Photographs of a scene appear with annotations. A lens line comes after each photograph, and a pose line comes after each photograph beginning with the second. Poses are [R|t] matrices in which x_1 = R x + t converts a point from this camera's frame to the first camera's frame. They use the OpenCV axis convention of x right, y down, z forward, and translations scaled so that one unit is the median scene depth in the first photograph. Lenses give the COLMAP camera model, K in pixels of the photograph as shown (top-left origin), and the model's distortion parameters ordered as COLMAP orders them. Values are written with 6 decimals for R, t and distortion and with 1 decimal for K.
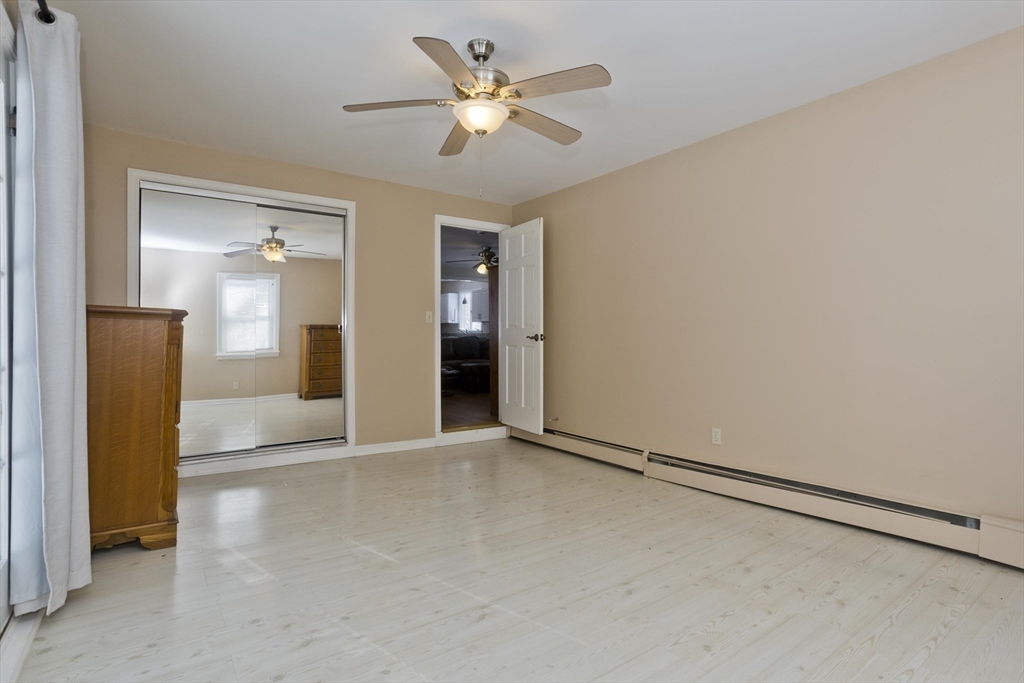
lens RADIAL K [[515.6, 0, 512.0], [0, 515.6, 341.5], [0, 0, 1]] dist [0.004166, 0.000576]
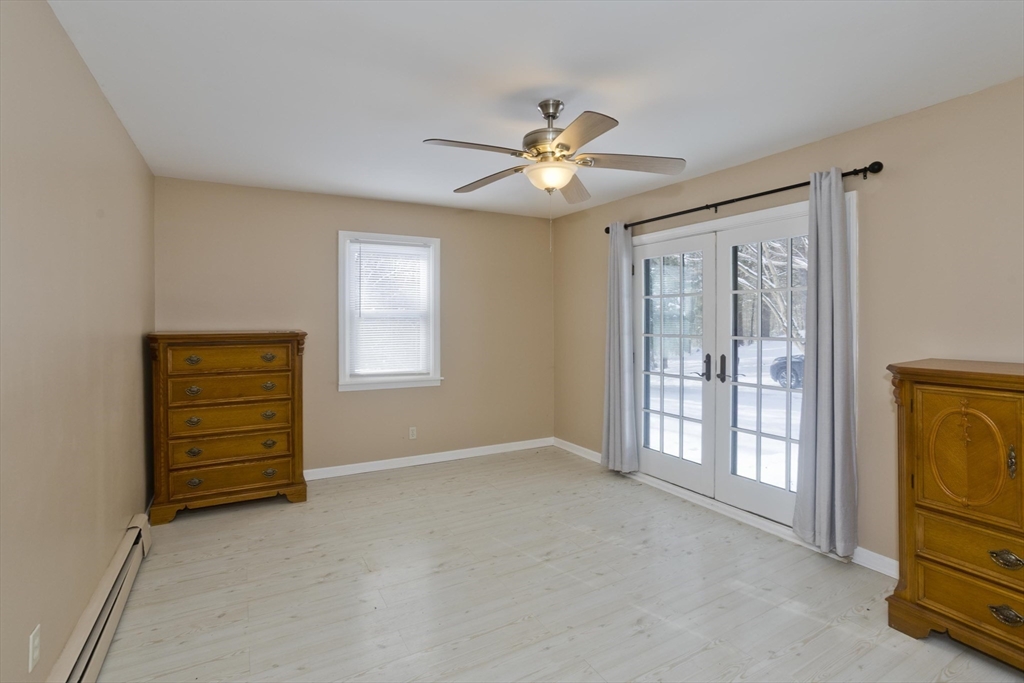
lens RADIAL K [[497.9, 0, 508.5], [0, 497.9, 319.7], [0, 0, 1]] dist [-0.000726, 0.000068]
pose [[-0.991525, 0.001905, 0.129903, -0.109031], [0.003432, 0.999928, 0.011535, -0.159642], [-0.129871, 0.011883, -0.991460, 2.020628]]
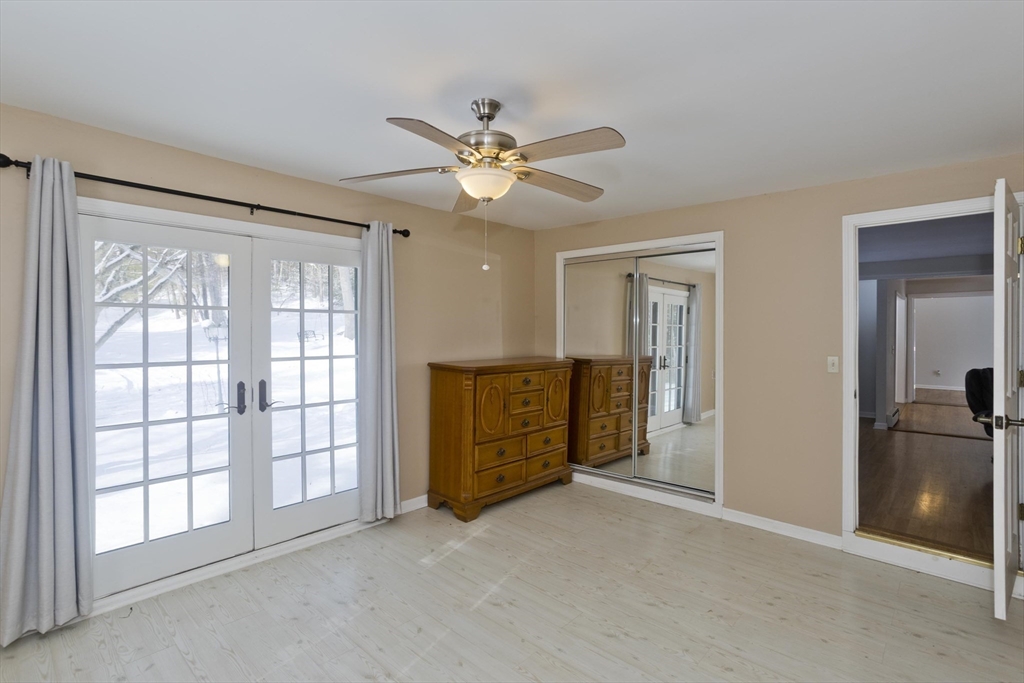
lens RADIAL K [[503.6, 0, 513.7], [0, 503.6, 330.8], [0, 0, 1]] dist [-0.054802, 0.034859]
pose [[0.198544, 0.000591, -0.980092, 0.840039], [-0.013390, 0.999908, -0.002109, -0.171010], [0.980001, 0.013542, 0.198533, 0.868298]]
